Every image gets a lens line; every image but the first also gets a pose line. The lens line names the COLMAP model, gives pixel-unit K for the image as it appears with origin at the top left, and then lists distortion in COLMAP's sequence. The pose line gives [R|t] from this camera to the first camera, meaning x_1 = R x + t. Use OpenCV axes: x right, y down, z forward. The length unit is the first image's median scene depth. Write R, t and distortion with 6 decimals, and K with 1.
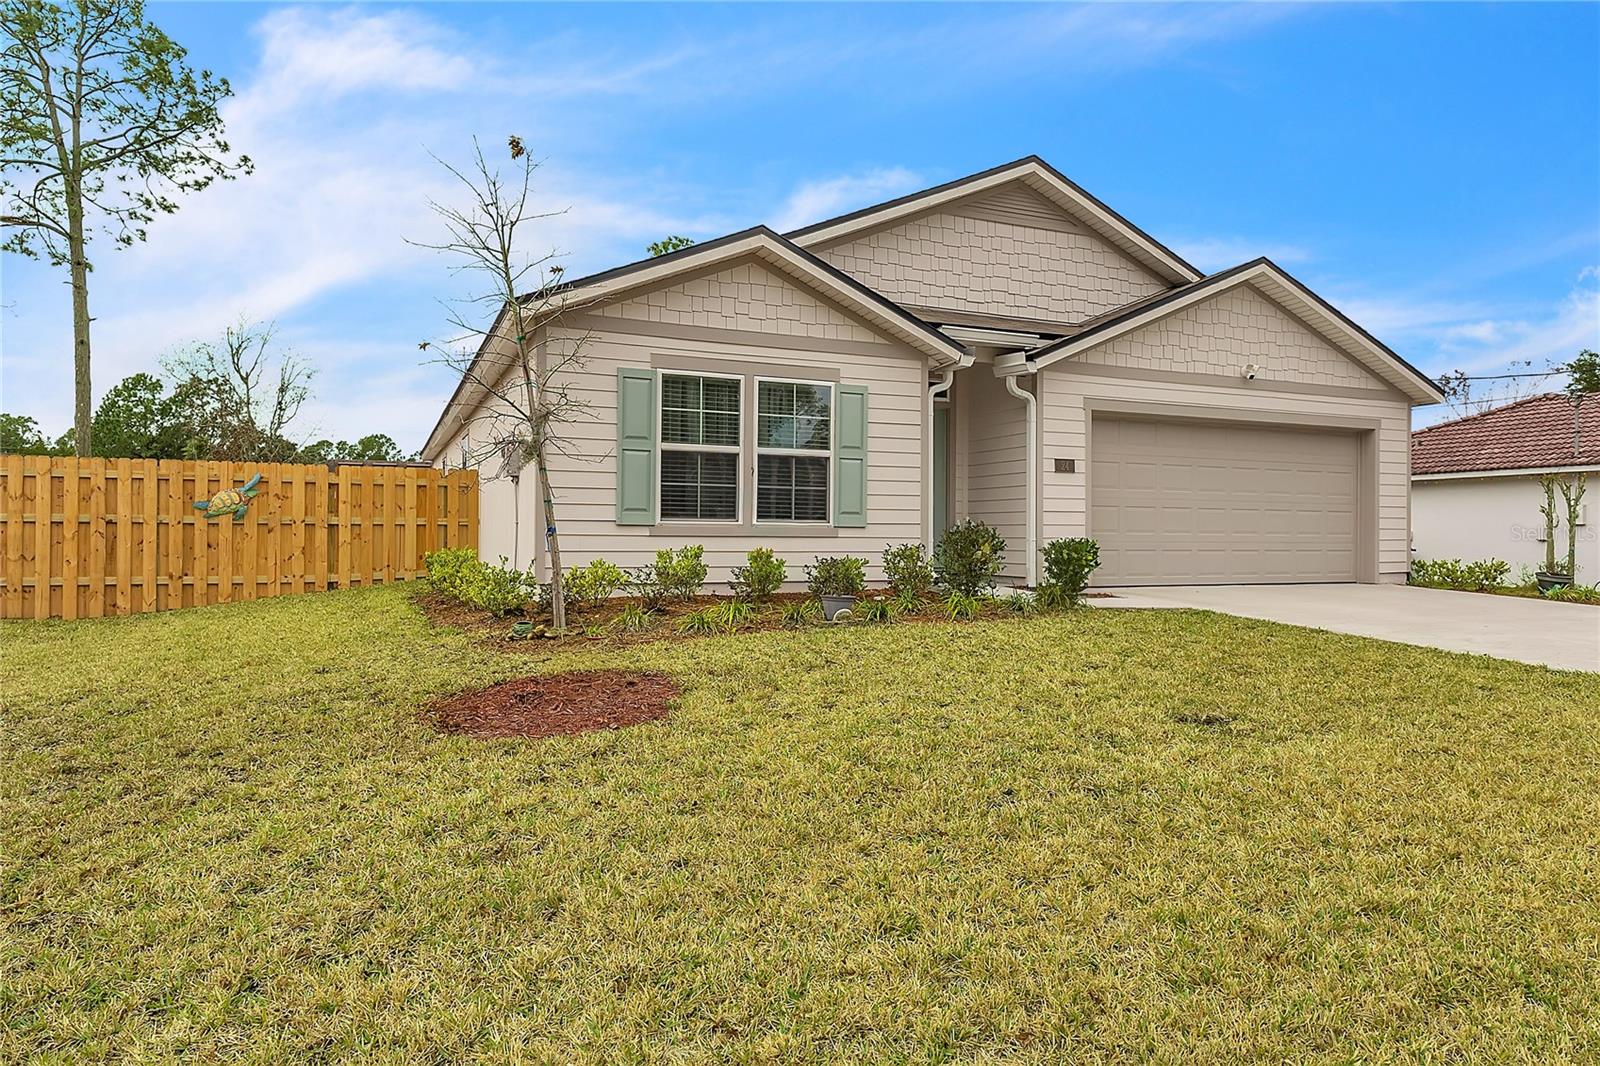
lens RADIAL K [[745.3, 0, 793.8], [0, 745.3, 535.9], [0, 0, 1]] dist [0.011839, -0.000216]
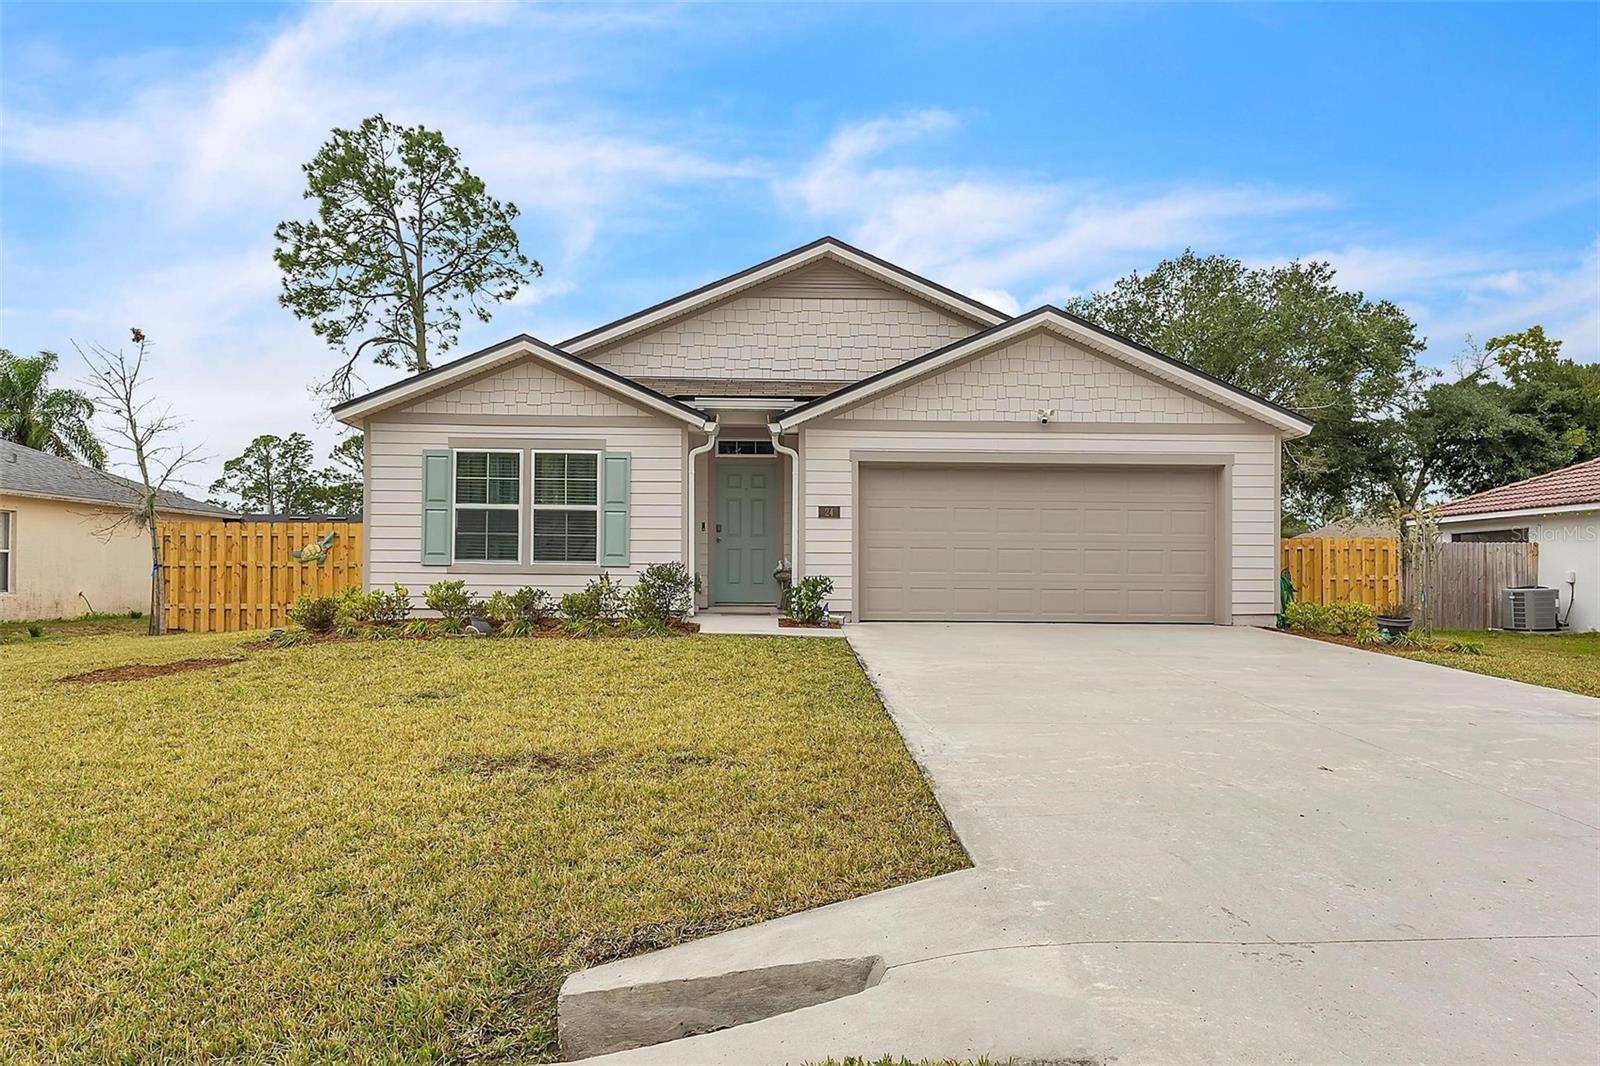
lens RADIAL K [[724.3, 0, 794.2], [0, 724.3, 577.6], [0, 0, 1]] dist [0.009687, -0.000117]
pose [[0.959894, 0.000457, -0.280361, 0.621272], [-0.001874, 0.999987, -0.004787, 0.010294], [0.280355, 0.005121, 0.959883, -0.063232]]
